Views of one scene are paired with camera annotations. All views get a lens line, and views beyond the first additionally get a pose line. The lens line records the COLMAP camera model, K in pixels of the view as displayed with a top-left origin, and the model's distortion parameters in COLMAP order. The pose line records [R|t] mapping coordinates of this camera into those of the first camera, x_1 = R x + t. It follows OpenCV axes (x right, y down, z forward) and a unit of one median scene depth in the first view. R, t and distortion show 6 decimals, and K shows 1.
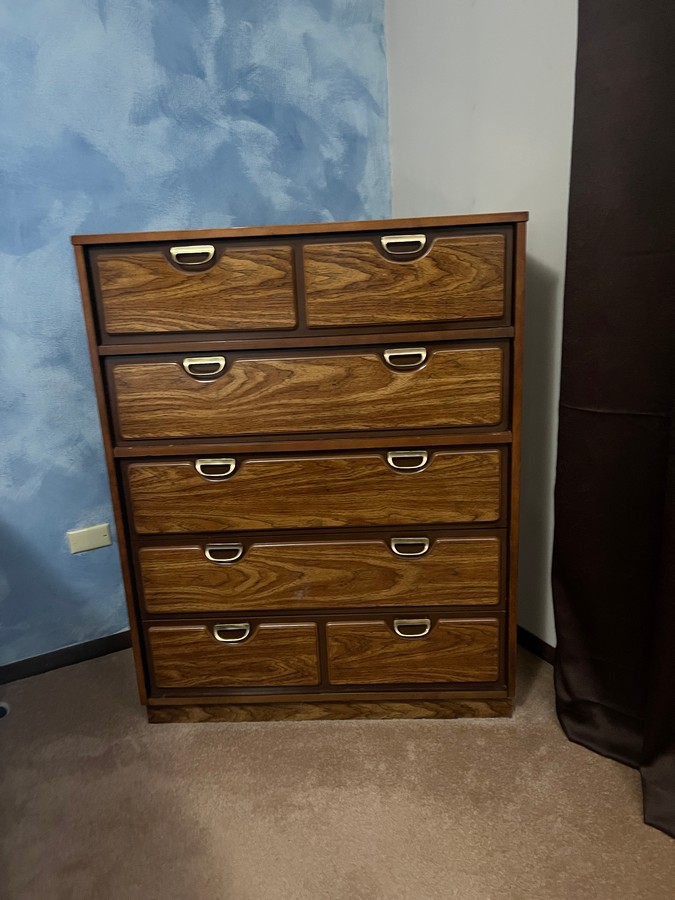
lens RADIAL K [[680.1, 0, 338.1], [0, 680.1, 449.3], [0, 0, 1]] dist [0.004282, -0.007171]
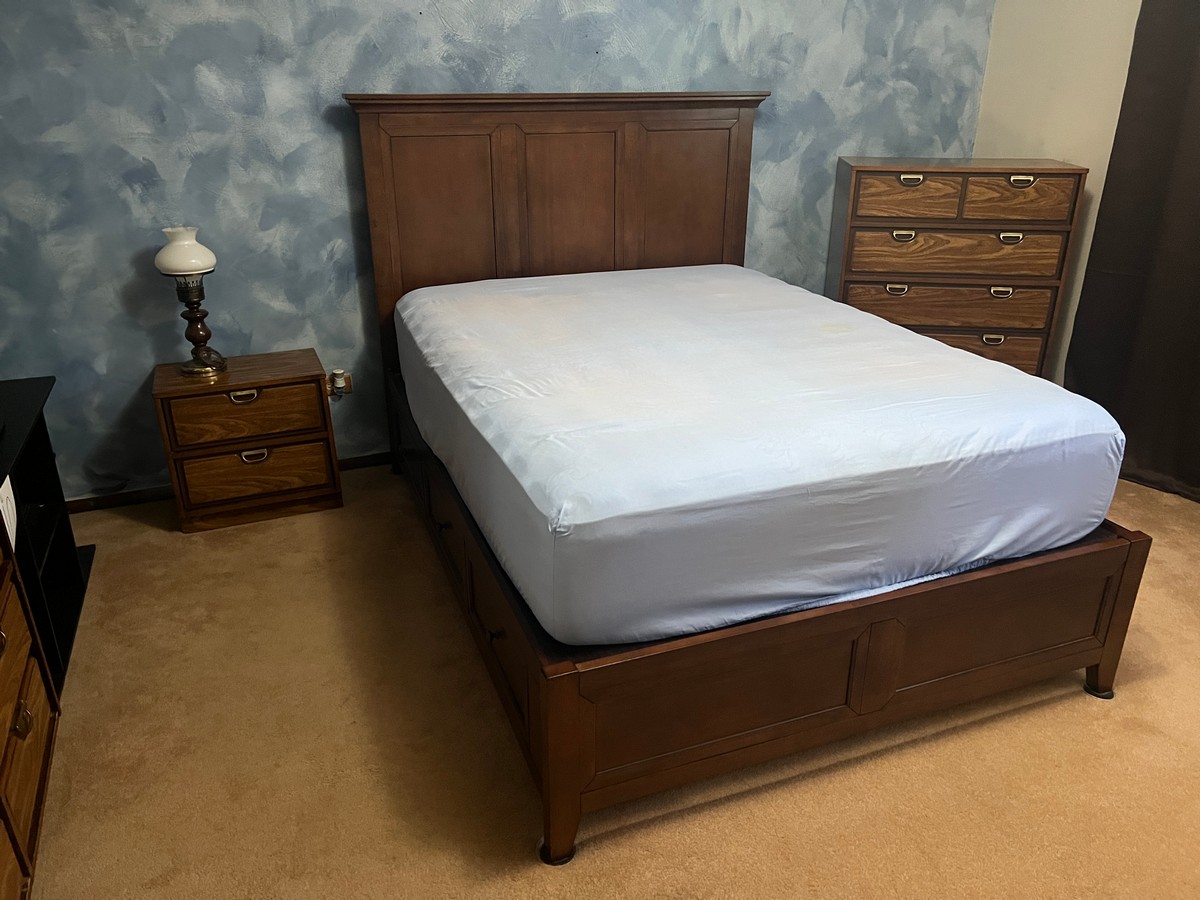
lens RADIAL K [[906.8, 0, 600.1], [0, 906.8, 451.1], [0, 0, 1]] dist [0.004282, -0.007171]
pose [[0.993612, 0.084369, -0.074953, -0.802244], [-0.074691, 0.989508, 0.123678, 0.230613], [0.084601, -0.117289, 0.989488, -1.700576]]
